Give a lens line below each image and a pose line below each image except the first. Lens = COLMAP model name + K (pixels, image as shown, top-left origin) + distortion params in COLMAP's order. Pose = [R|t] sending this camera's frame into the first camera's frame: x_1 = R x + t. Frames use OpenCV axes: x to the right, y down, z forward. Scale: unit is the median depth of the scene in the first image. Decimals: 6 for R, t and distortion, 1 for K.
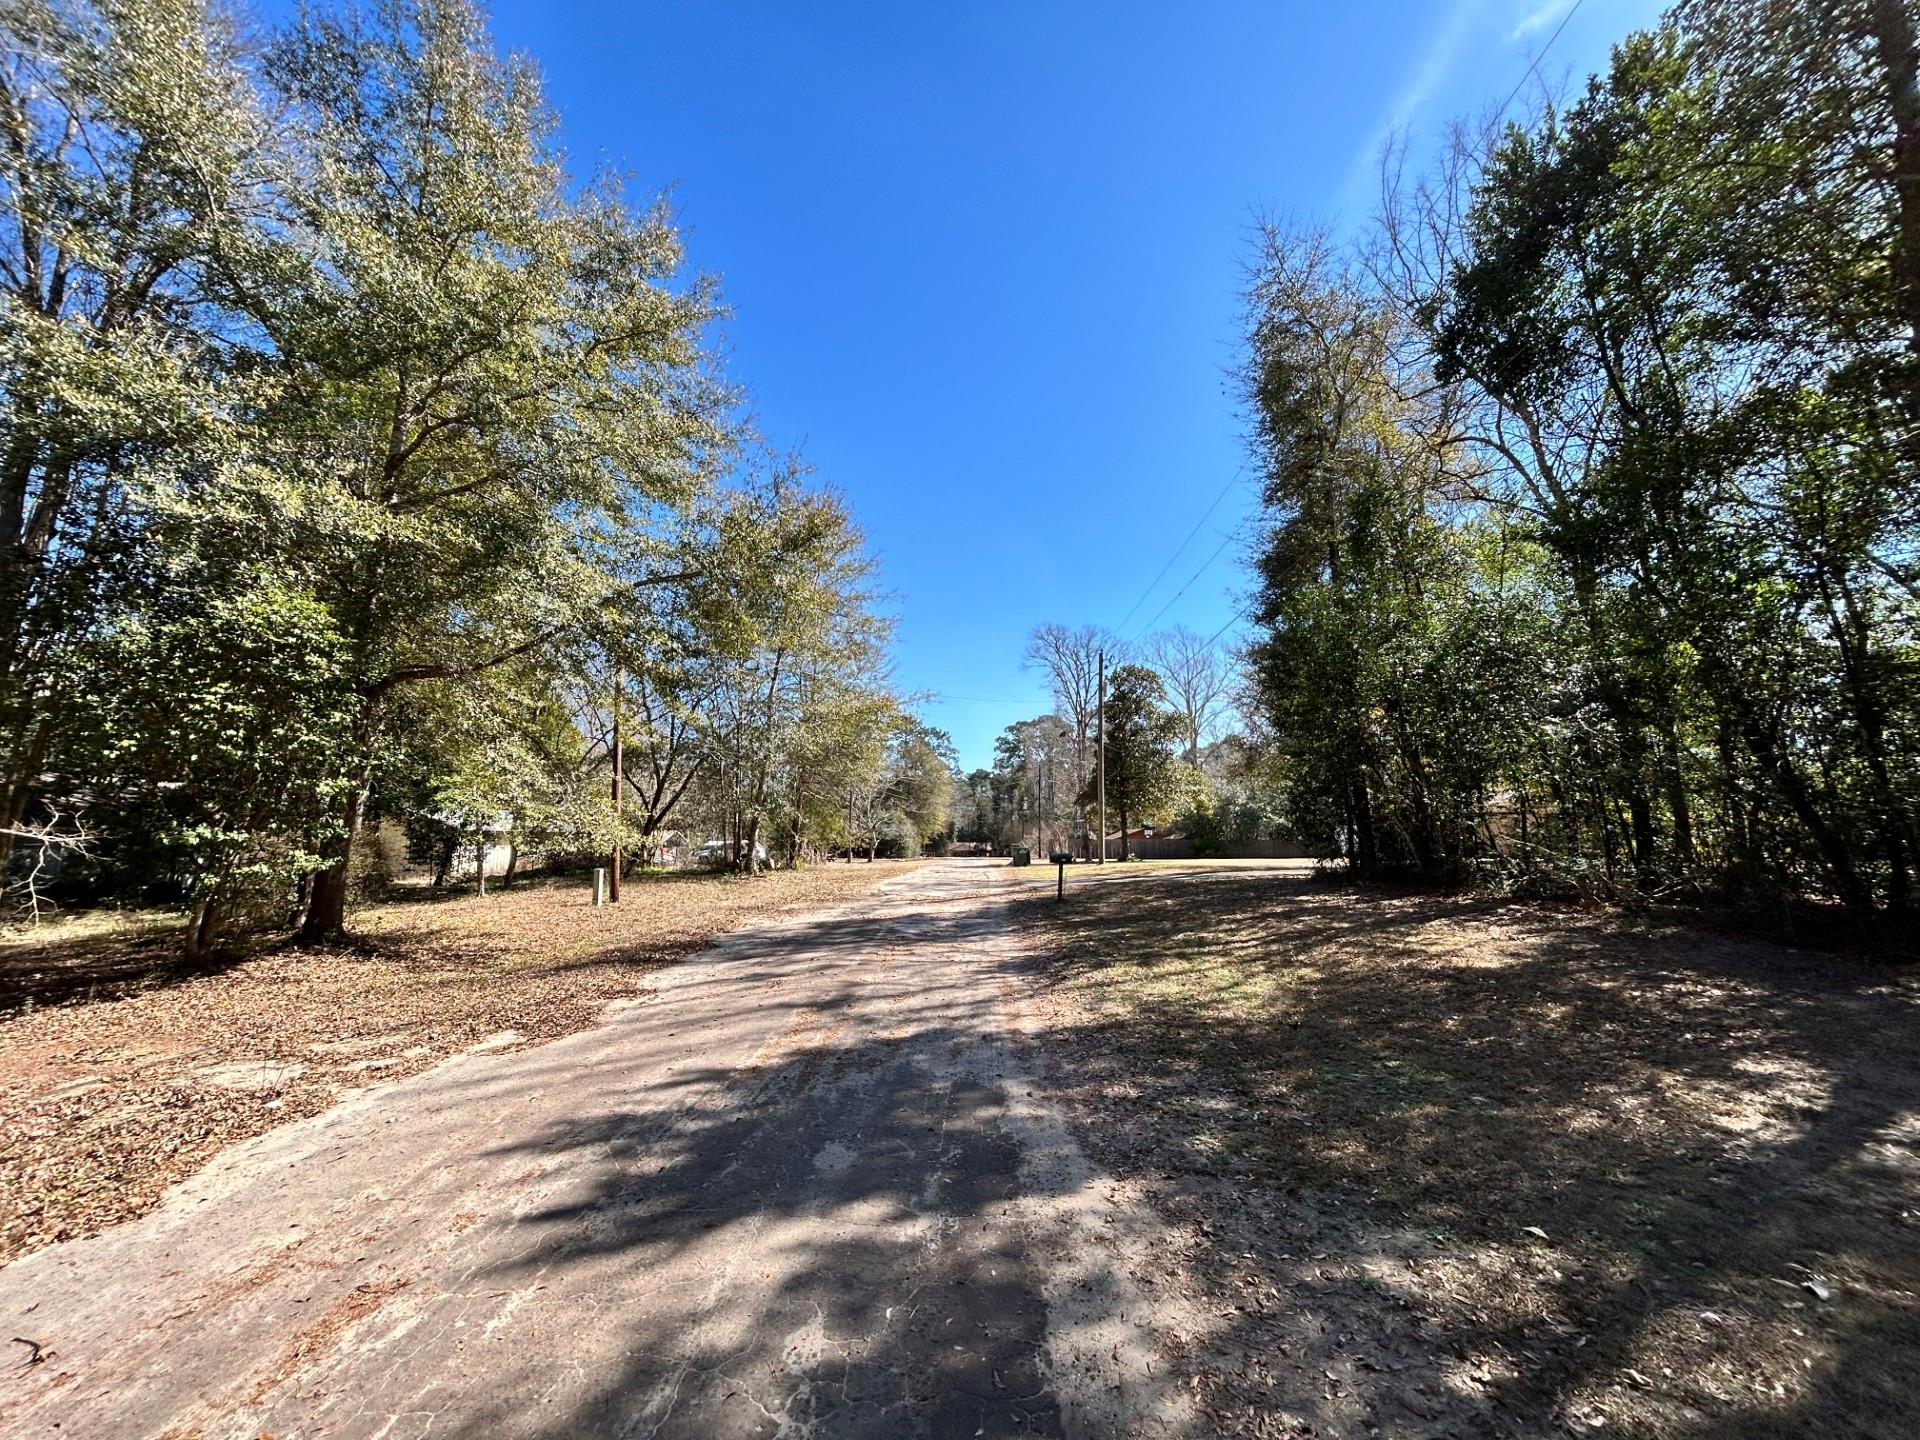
lens RADIAL K [[789.5, 0, 960.0], [0, 789.5, 720.0], [0, 0, 1]] dist [0.014077, -0.000001]
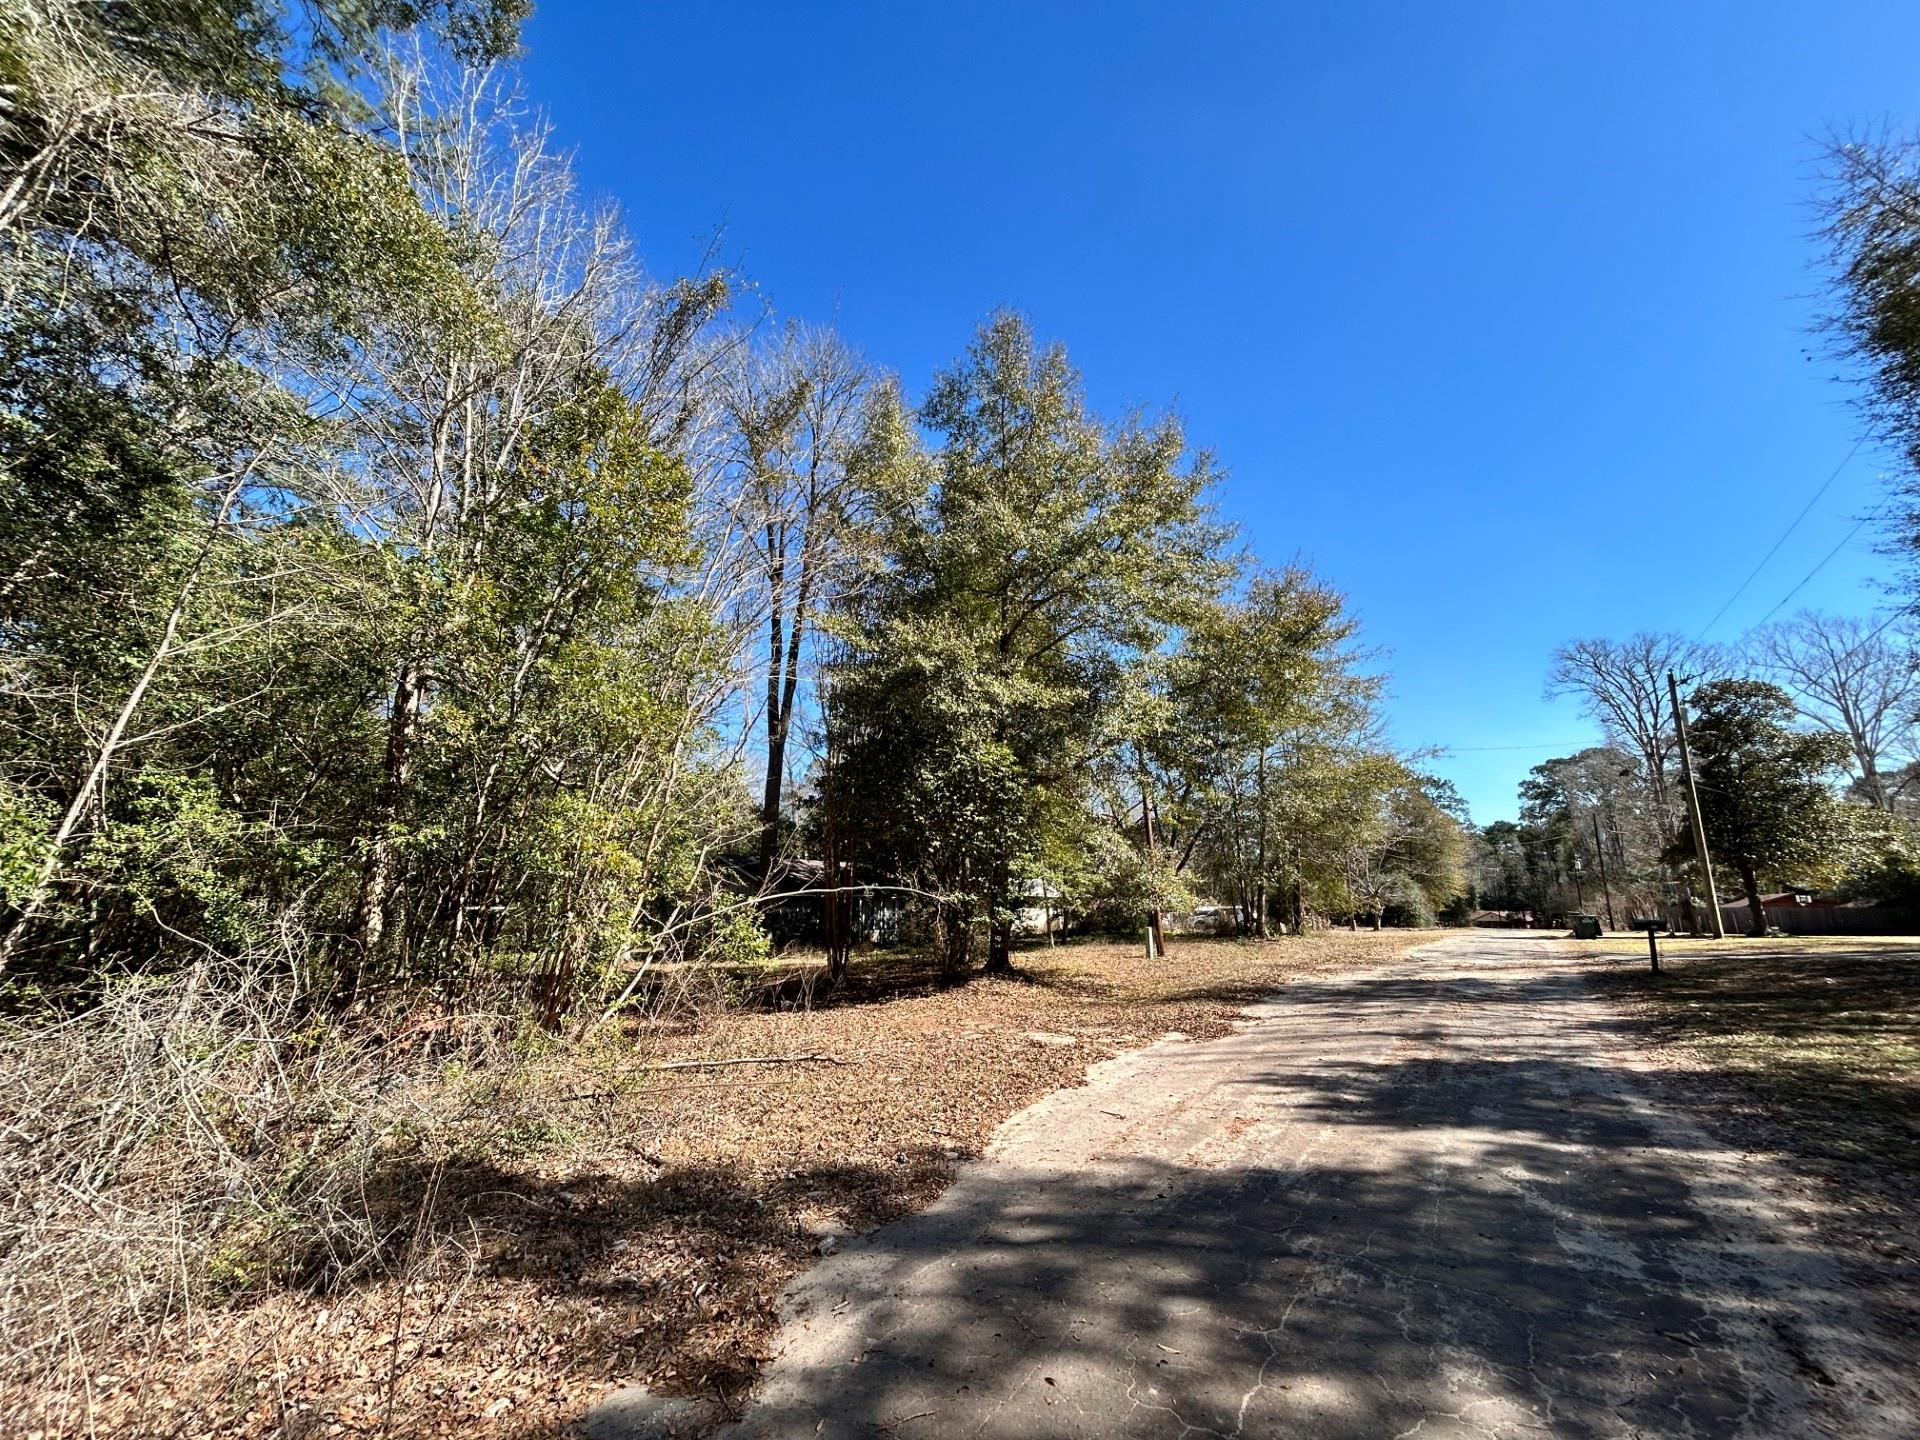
lens RADIAL K [[789.5, 0, 960.0], [0, 789.5, 720.0], [0, 0, 1]] dist [0.014077, -0.000001]
pose [[0.842202, -0.122161, -0.525141, -0.014446], [0.079272, 0.991465, -0.103506, -0.013185], [0.533303, 0.045545, 0.844697, -0.104953]]
